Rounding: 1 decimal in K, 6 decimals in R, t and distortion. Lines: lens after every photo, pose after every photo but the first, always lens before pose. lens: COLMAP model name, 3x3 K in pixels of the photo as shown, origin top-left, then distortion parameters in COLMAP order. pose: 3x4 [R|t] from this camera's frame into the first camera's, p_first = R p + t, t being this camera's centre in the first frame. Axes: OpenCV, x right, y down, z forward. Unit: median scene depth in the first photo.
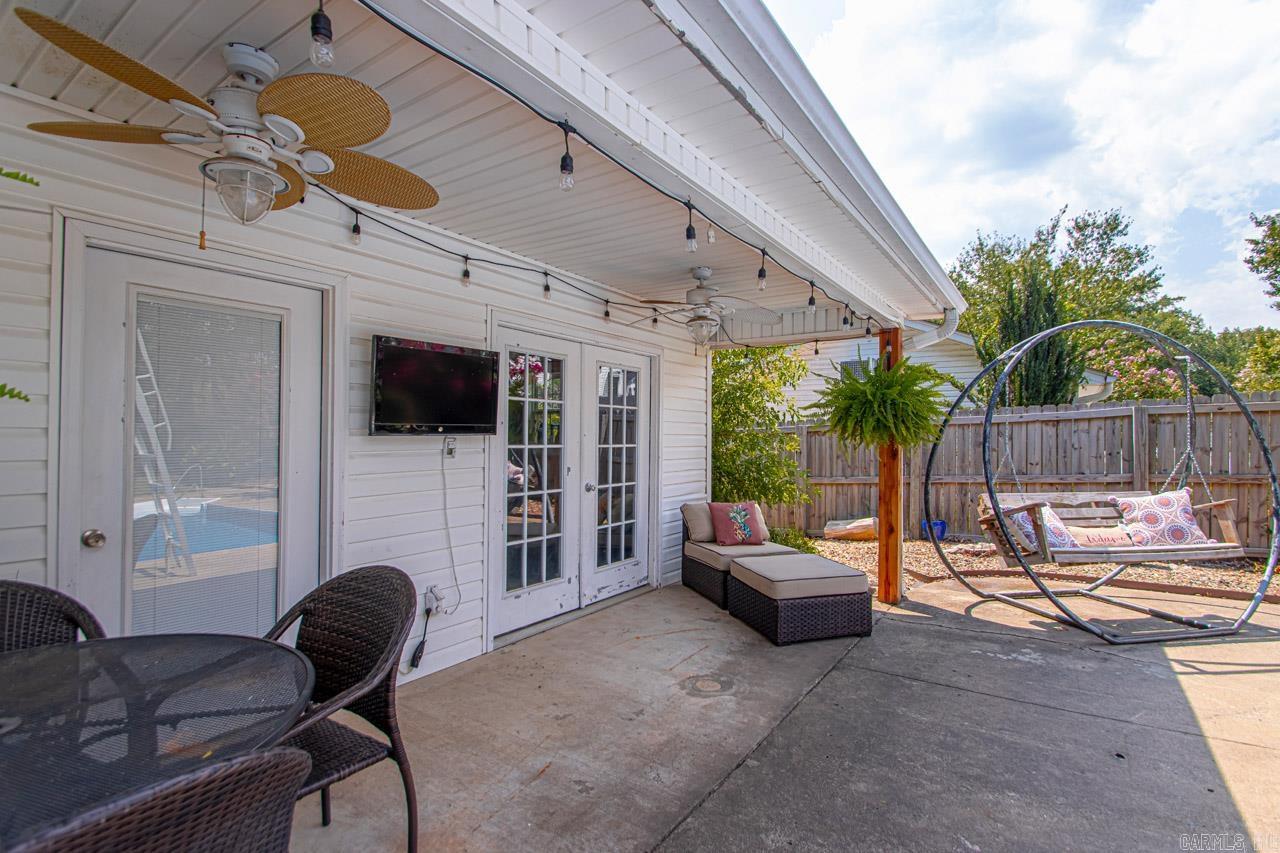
lens RADIAL K [[594.4, 0, 640.0], [0, 594.4, 426.5], [0, 0, 1]] dist [0.016494, -0.018518]
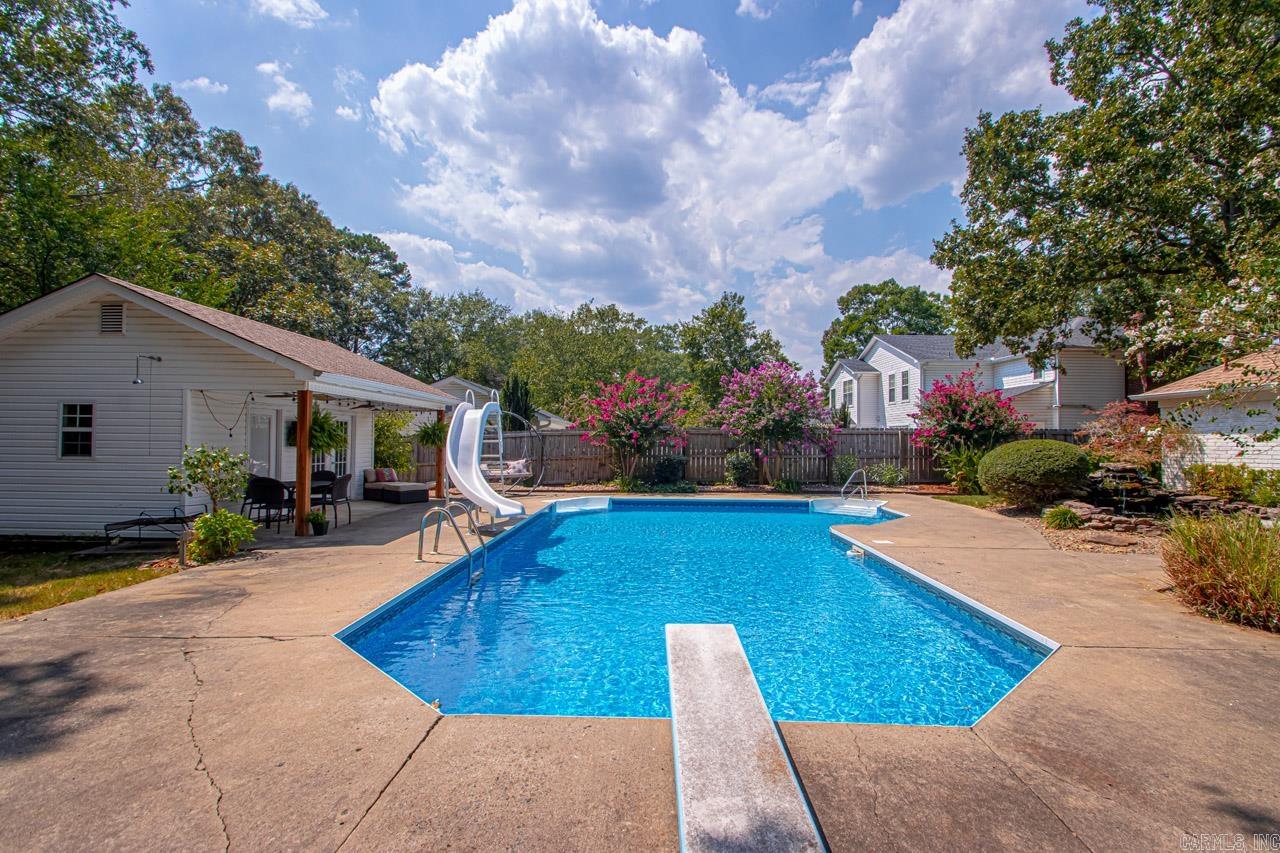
lens RADIAL K [[600.6, 0, 634.6], [0, 600.6, 419.3], [0, 0, 1]] dist [0.000138, 0.000057]
pose [[0.837707, 0.015354, 0.545904, -0.372964], [-0.005593, 0.999793, -0.019538, -0.049450], [-0.546091, 0.013314, 0.837620, -1.865916]]
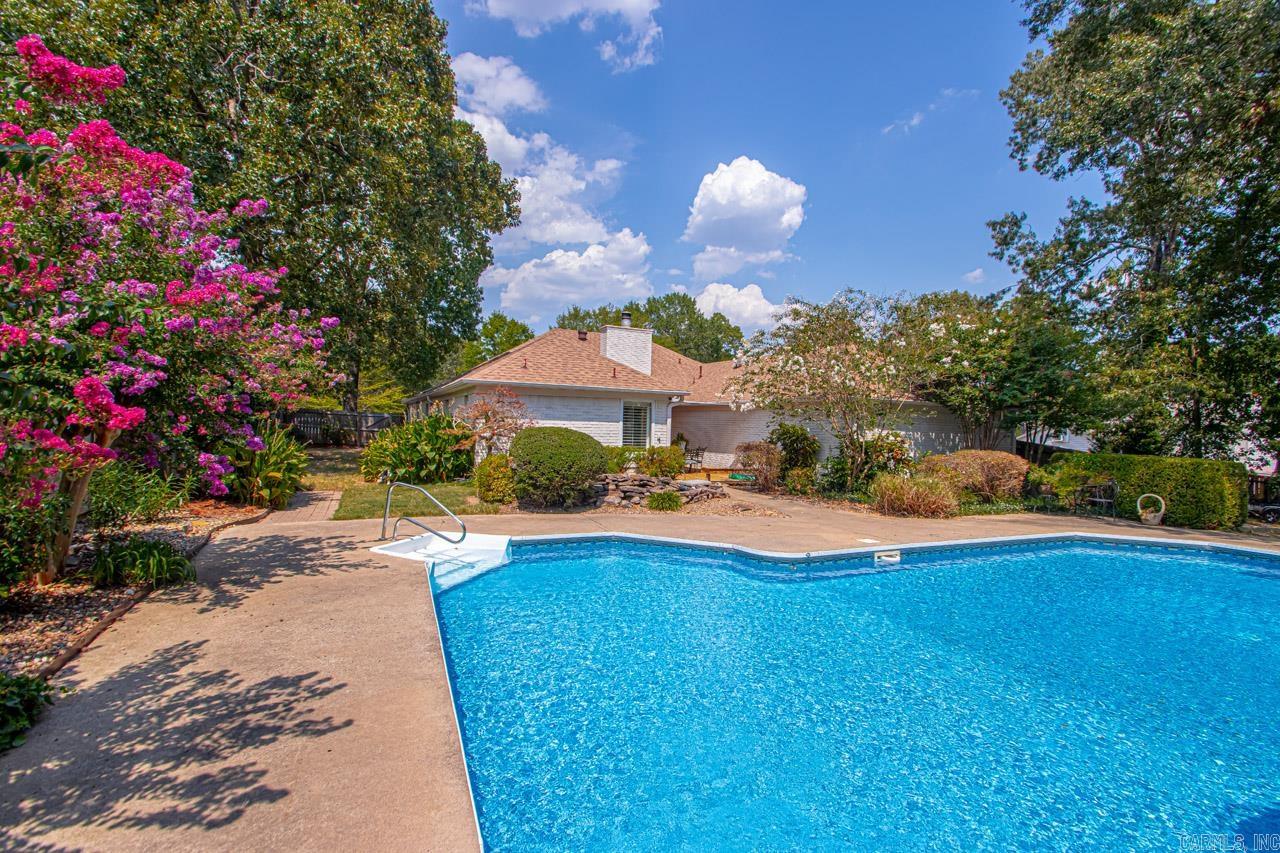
lens RADIAL K [[621.6, 0, 643.1], [0, 621.6, 429.5], [0, 0, 1]] dist [0.027415, -0.022860]
pose [[-0.865621, -0.035447, 0.499443, 0.692214], [-0.042134, 0.999110, -0.002116, -0.023505], [-0.498924, -0.022875, -0.866344, 0.675607]]
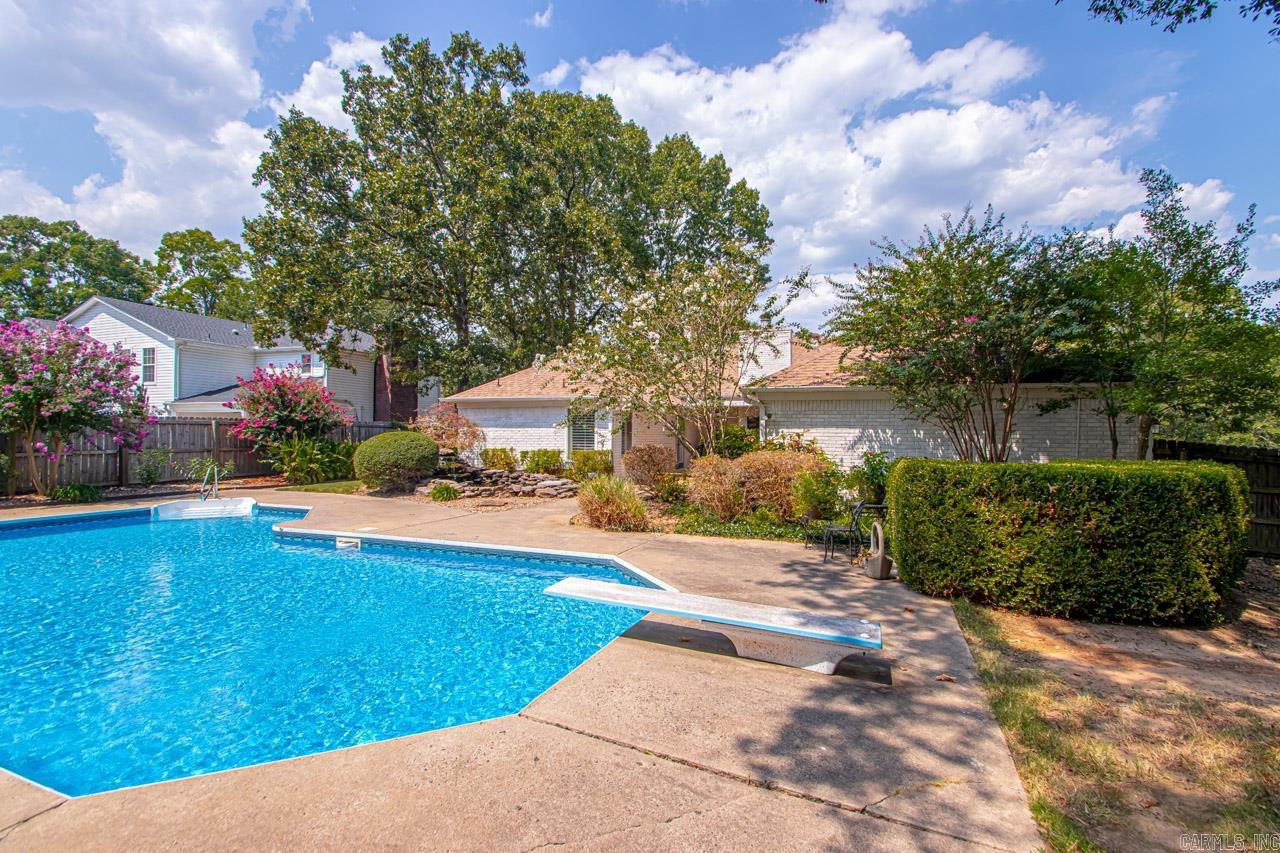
lens RADIAL K [[610.3, 0, 653.2], [0, 610.3, 424.7], [0, 0, 1]] dist [0.021819, -0.019924]
pose [[-0.245786, 0.004307, 0.969314, -0.802277], [-0.019763, 0.999760, -0.009454, -0.052763], [-0.969123, -0.021480, -0.245642, -1.274157]]
